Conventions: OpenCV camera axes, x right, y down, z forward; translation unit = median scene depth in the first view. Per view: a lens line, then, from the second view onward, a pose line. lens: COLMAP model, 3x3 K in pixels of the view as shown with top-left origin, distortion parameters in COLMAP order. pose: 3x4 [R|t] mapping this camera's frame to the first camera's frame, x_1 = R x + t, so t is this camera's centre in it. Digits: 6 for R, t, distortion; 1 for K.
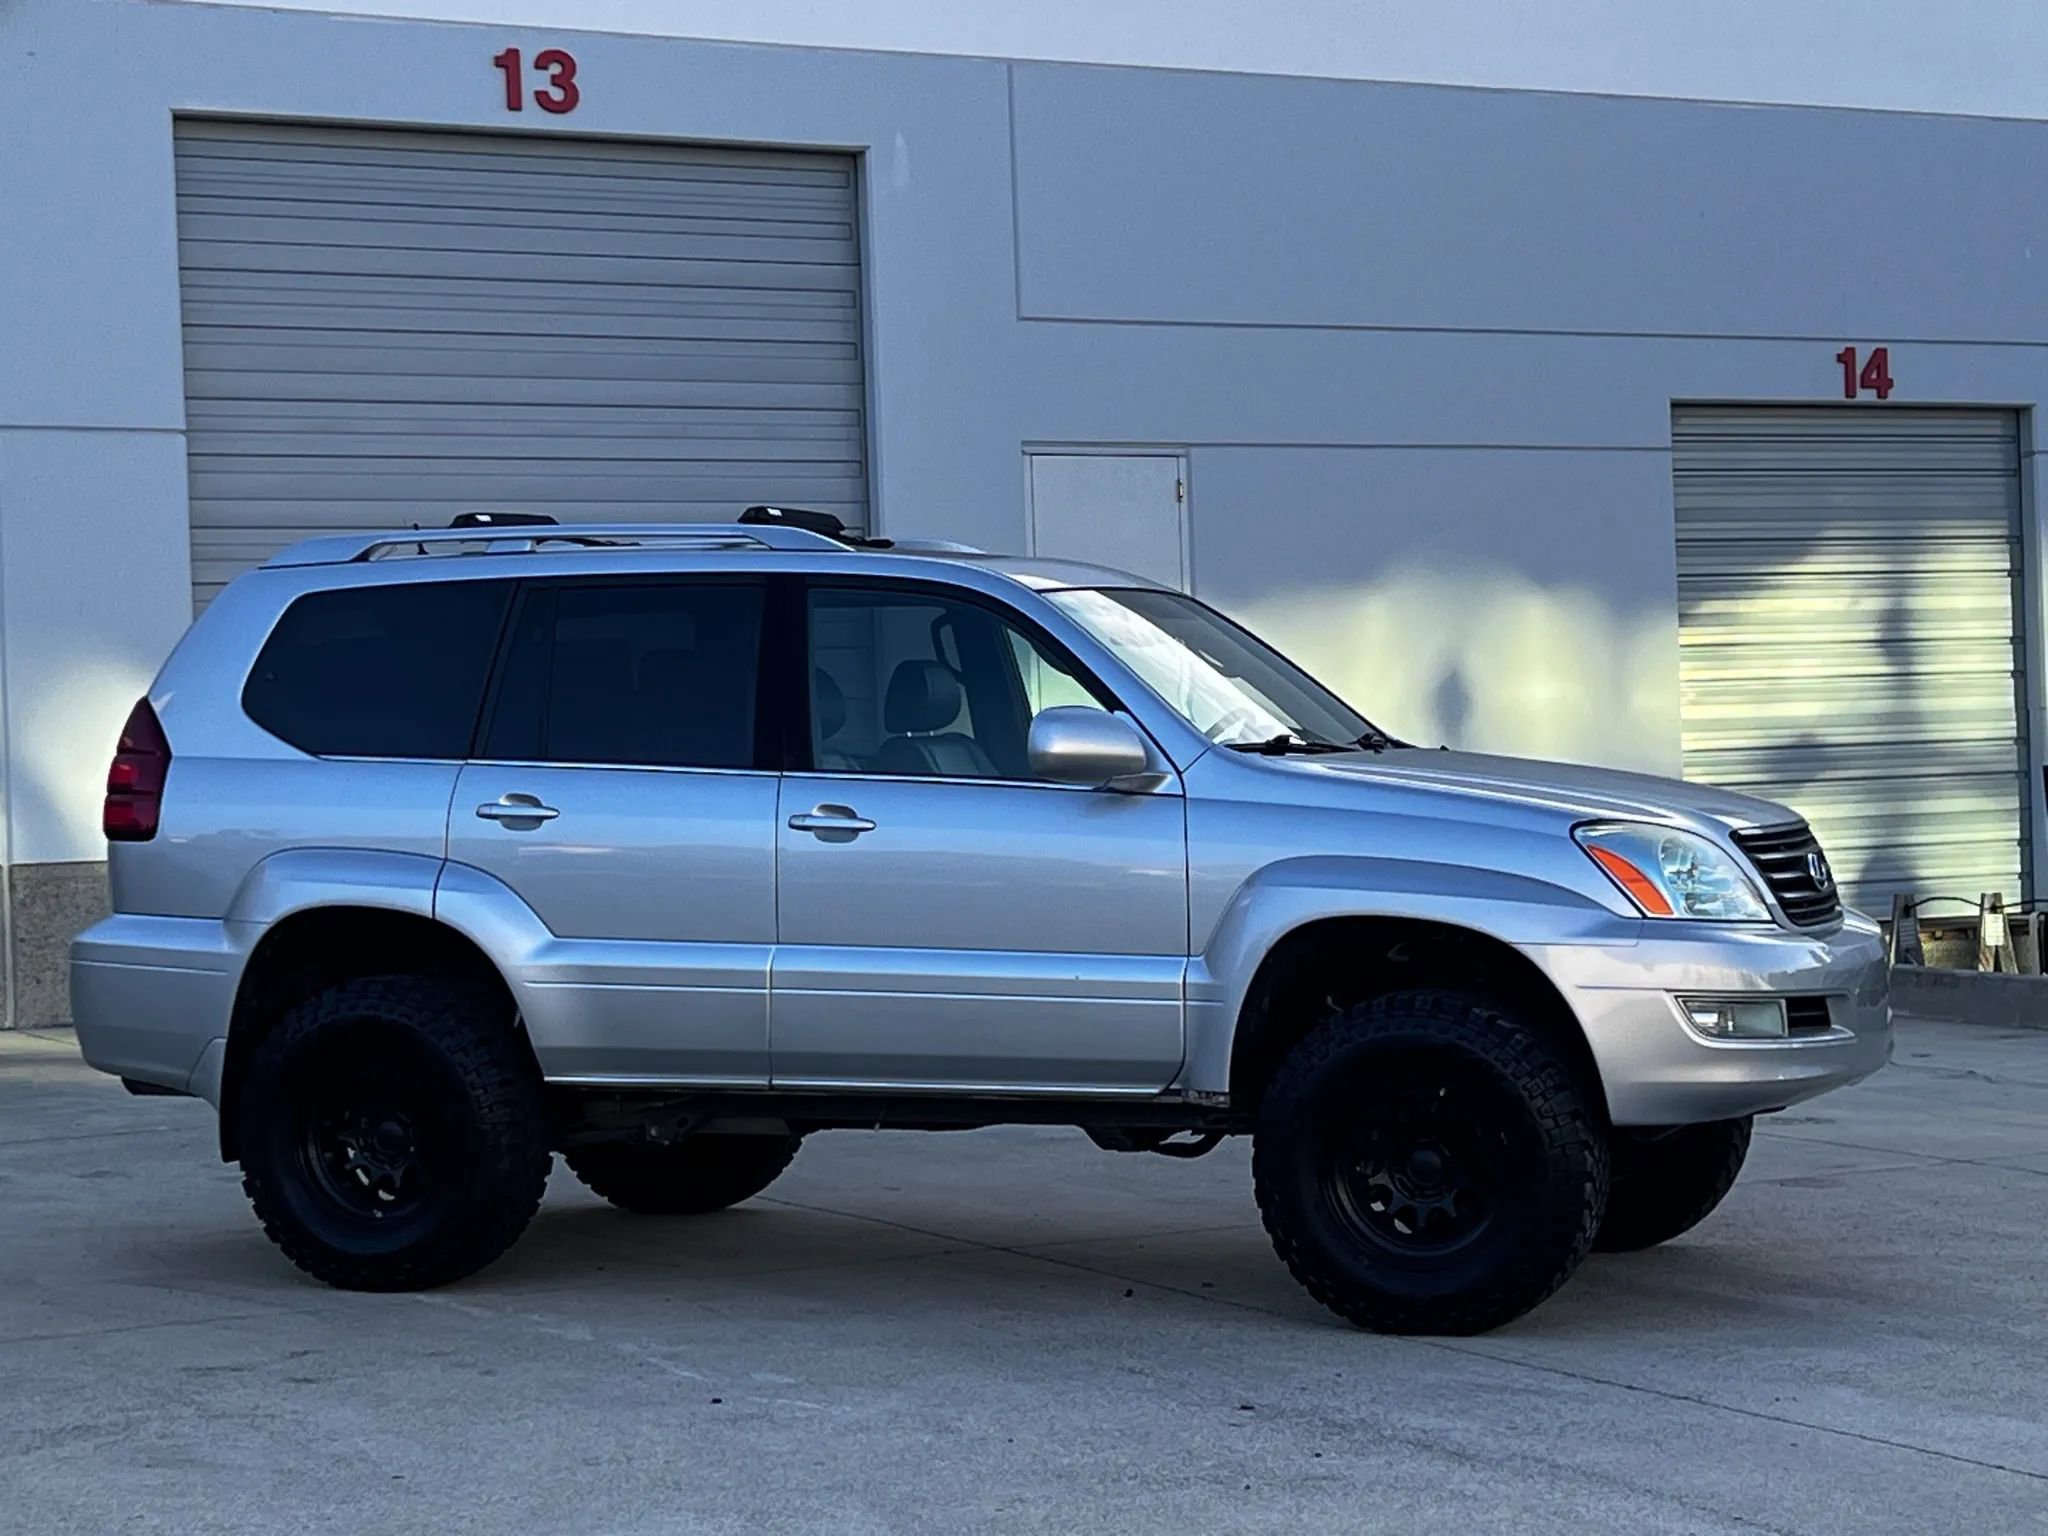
lens RADIAL K [[4124.7, 0, 1016.3], [0, 4124.7, 796.7], [0, 0, 1]] dist [0.158568, 0.000000]
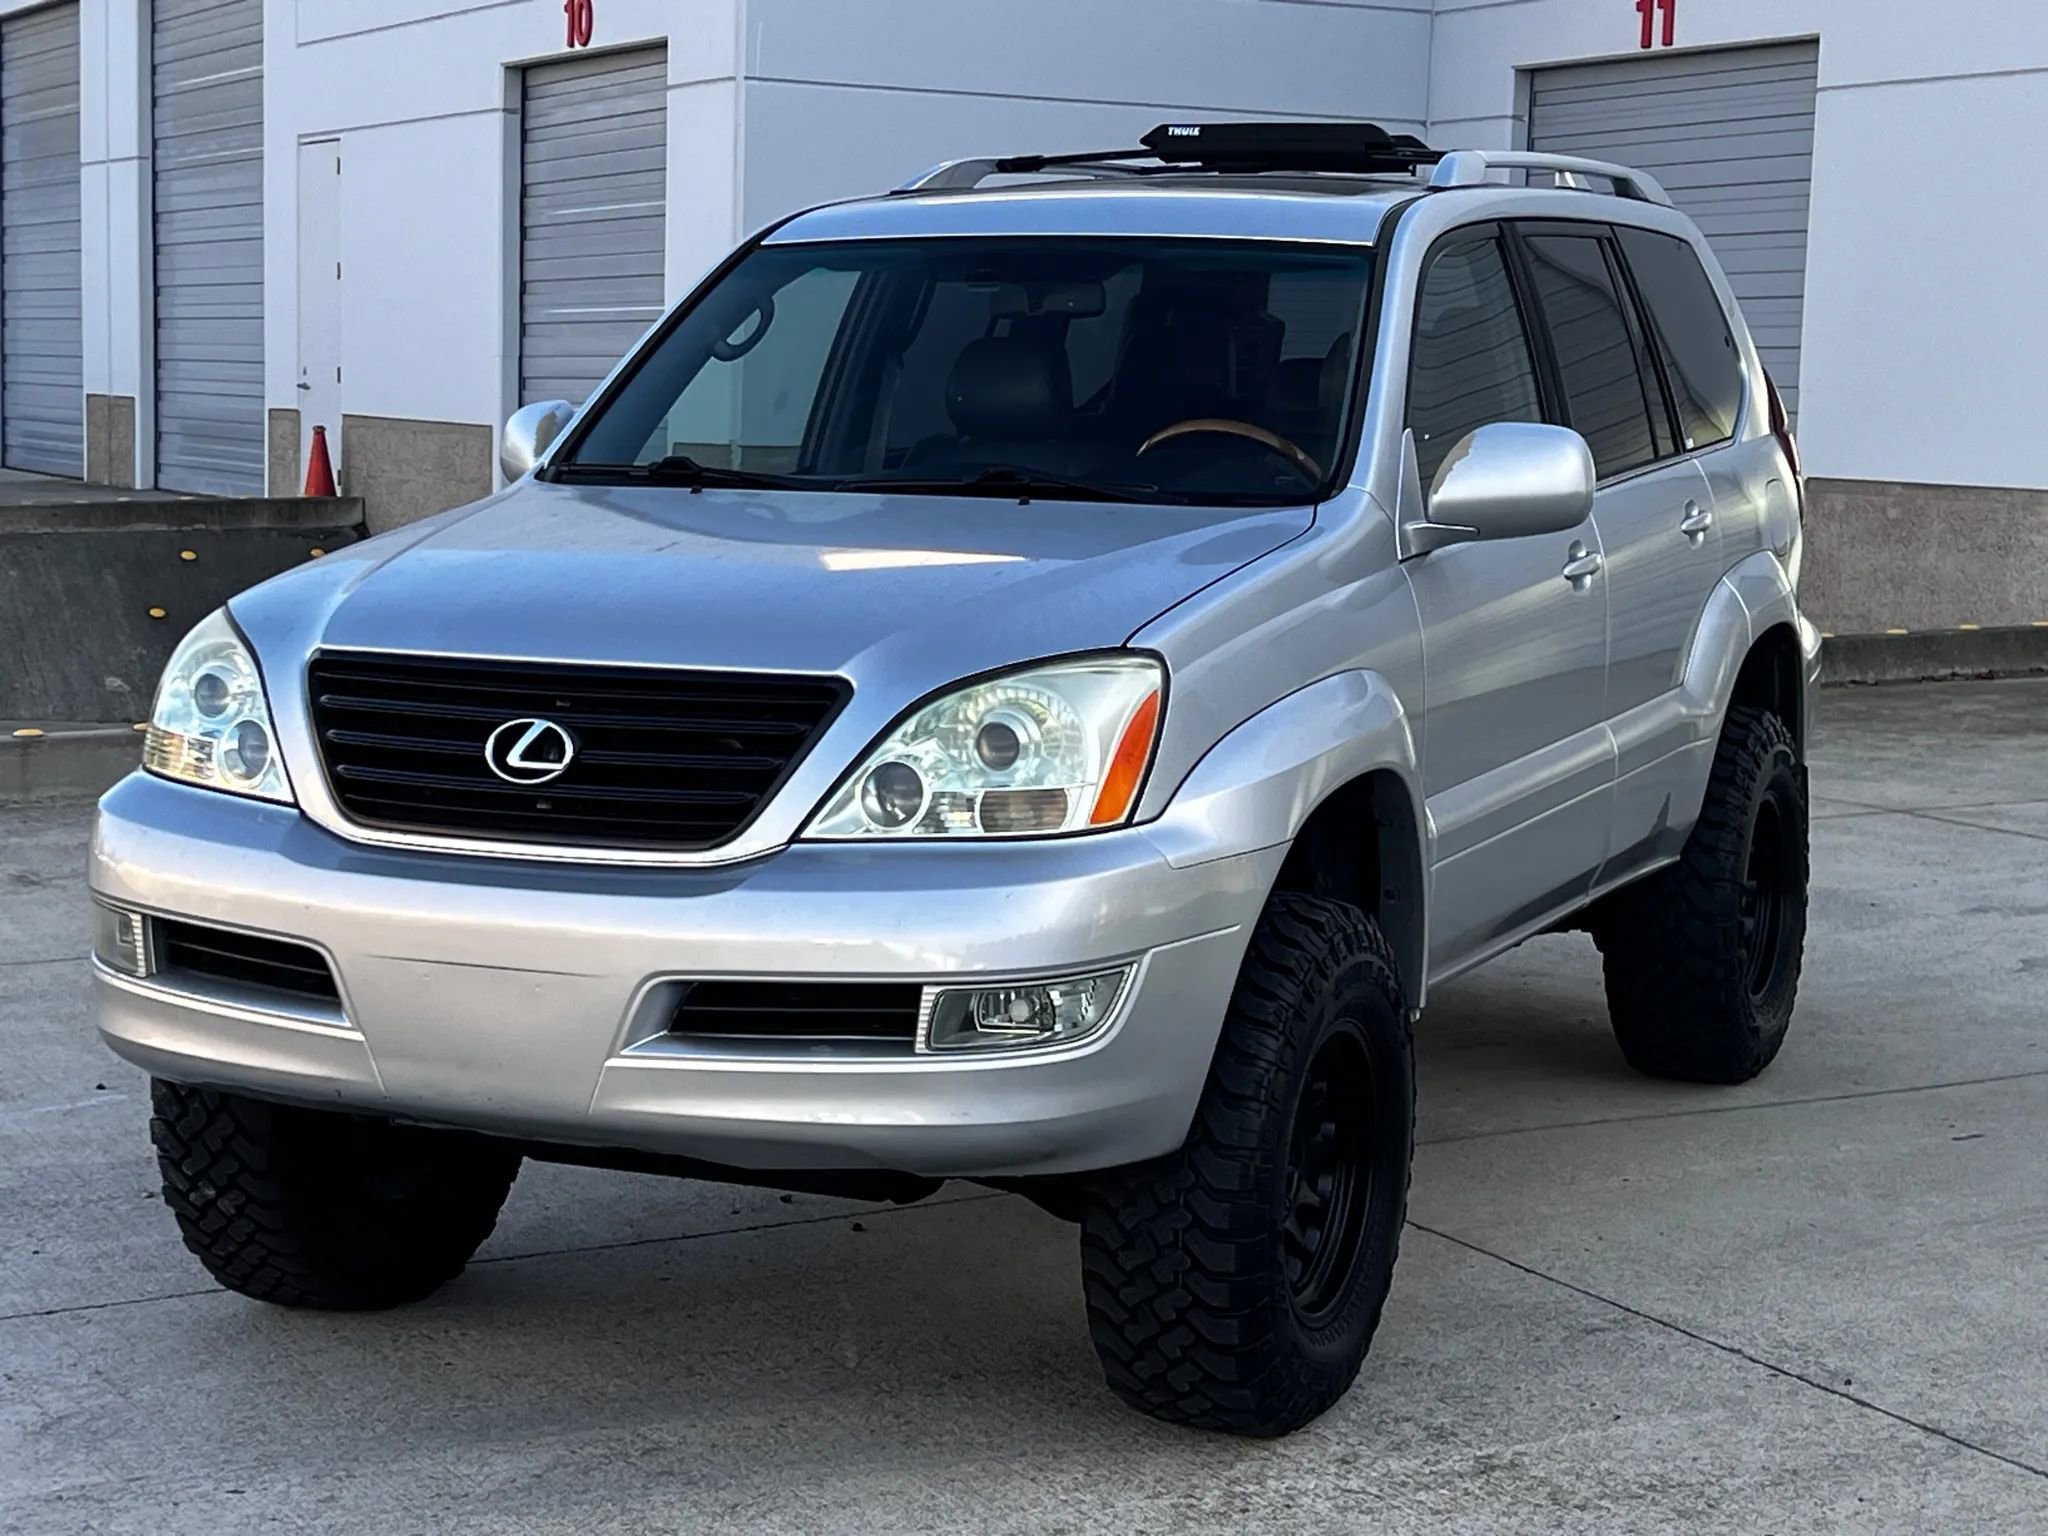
lens RADIAL K [[3831.7, 0, 957.4], [0, 3831.7, 797.1], [0, 0, 1]] dist [0.156123, 0.000000]
pose [[-0.052233, 0.140701, -0.988673, 0.676154], [-0.025224, 0.989523, 0.142155, -0.049443], [0.998316, 0.032363, -0.048137, 1.033186]]
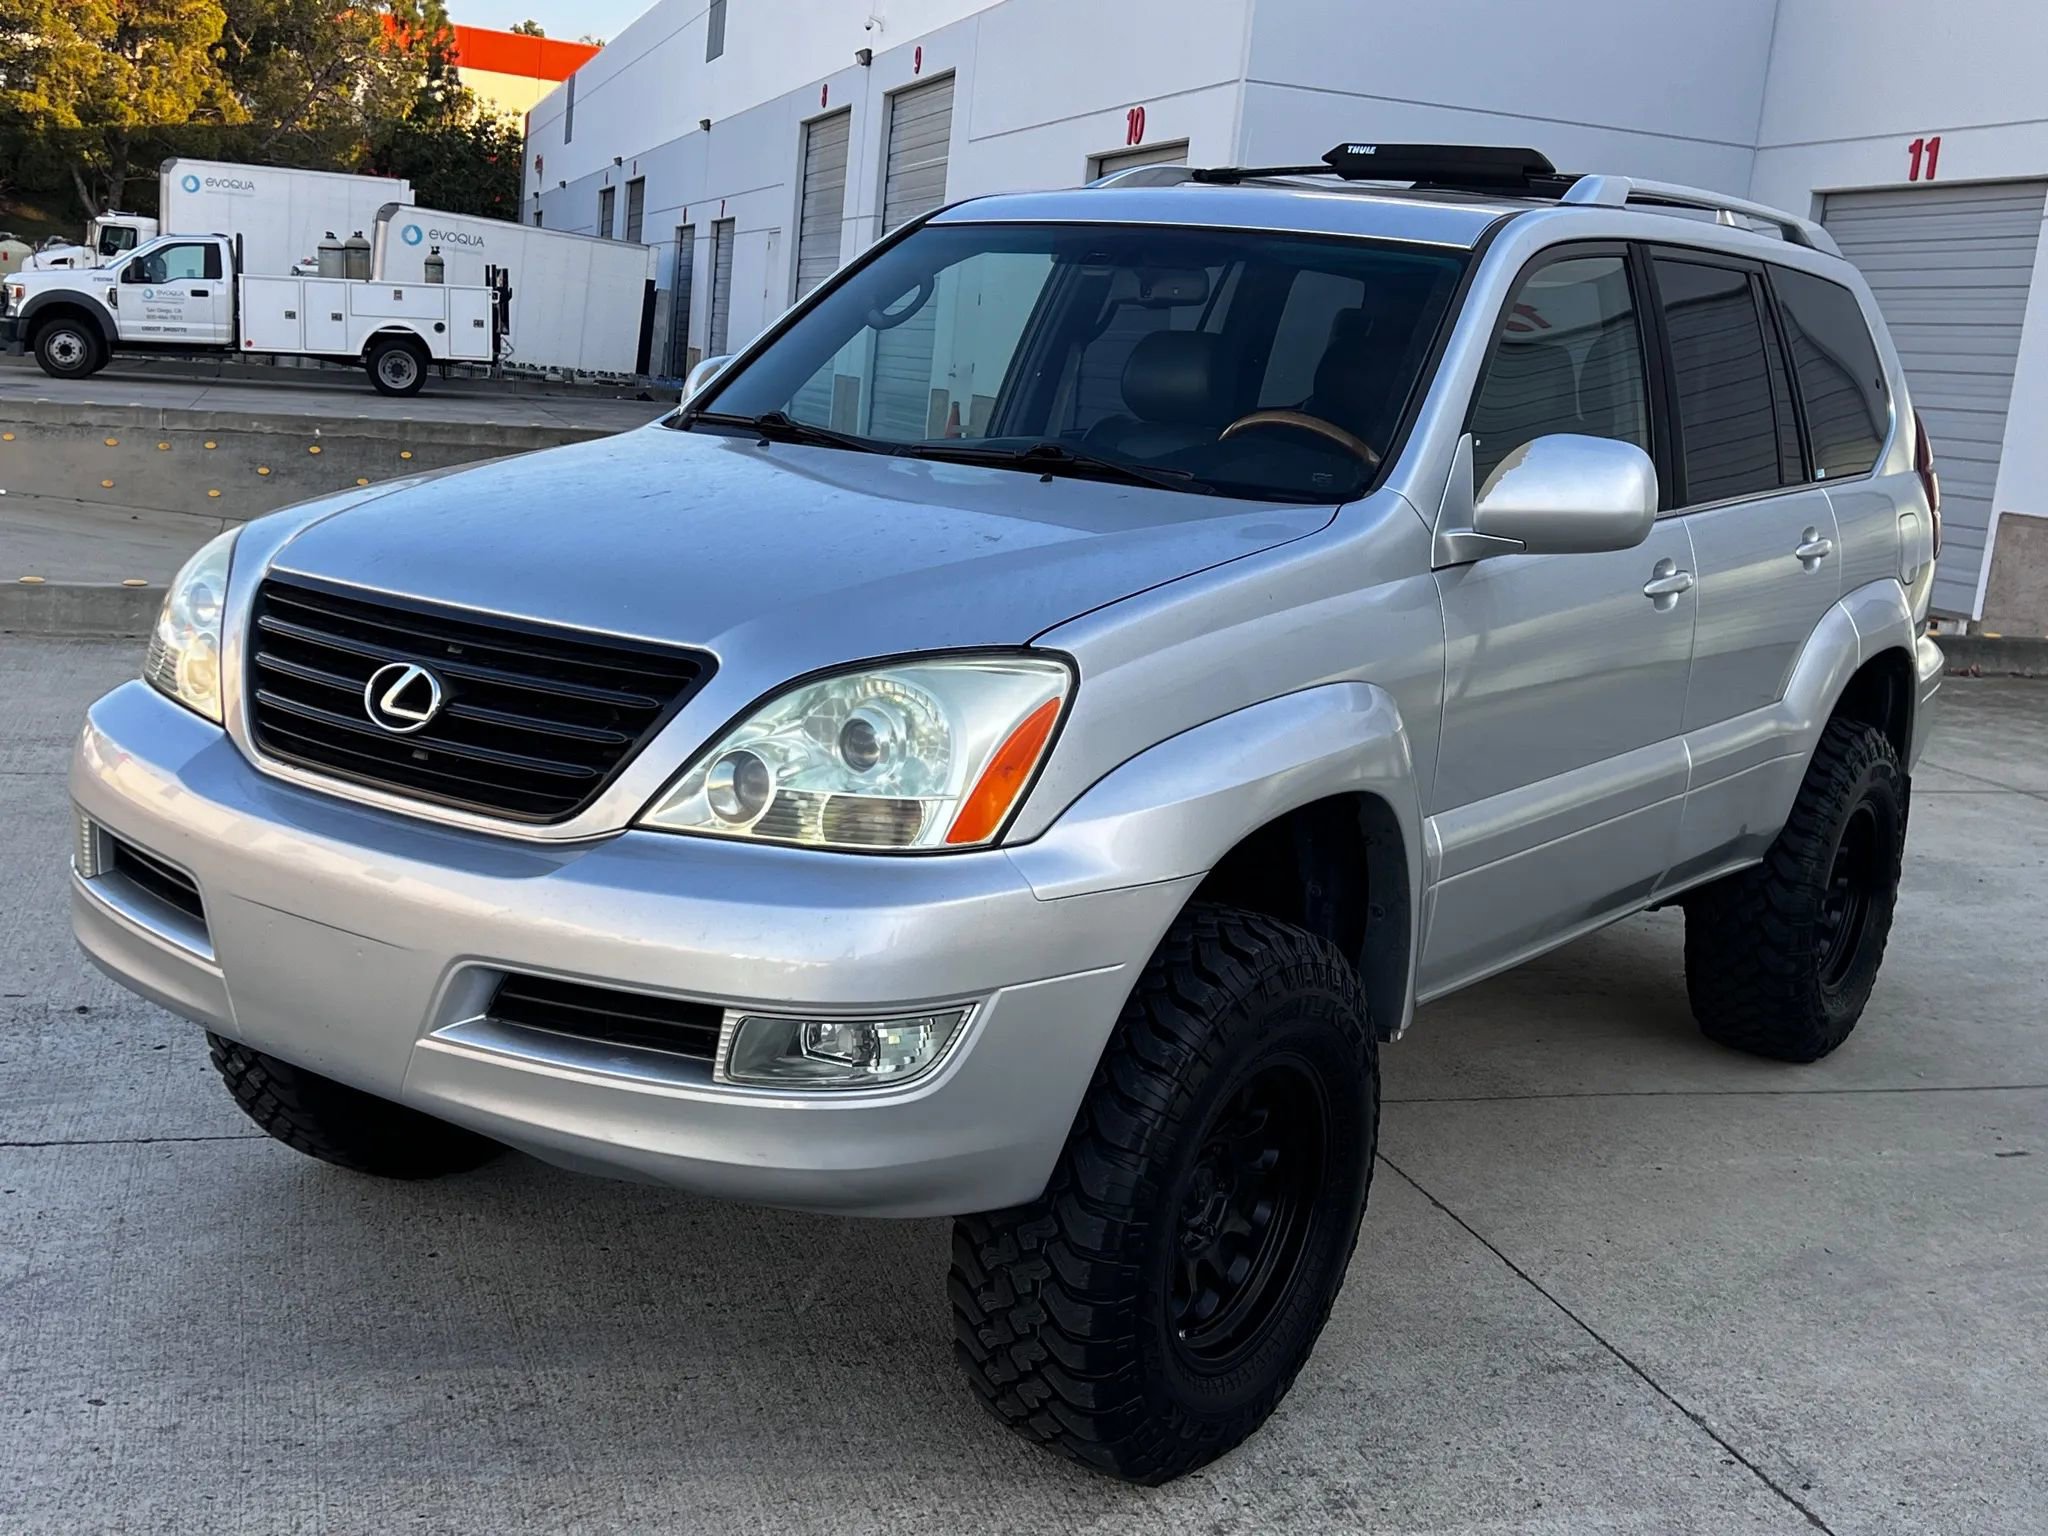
lens RADIAL K [[2382.2, 0, 979.1], [0, 2382.2, 780.5], [0, 0, 1]] dist [0.044087, 0.000000]
pose [[-0.251036, 0.178983, -0.951287, 0.448382], [-0.087260, 0.974571, 0.206391, -0.040002], [0.964037, 0.134821, -0.229034, 1.090979]]
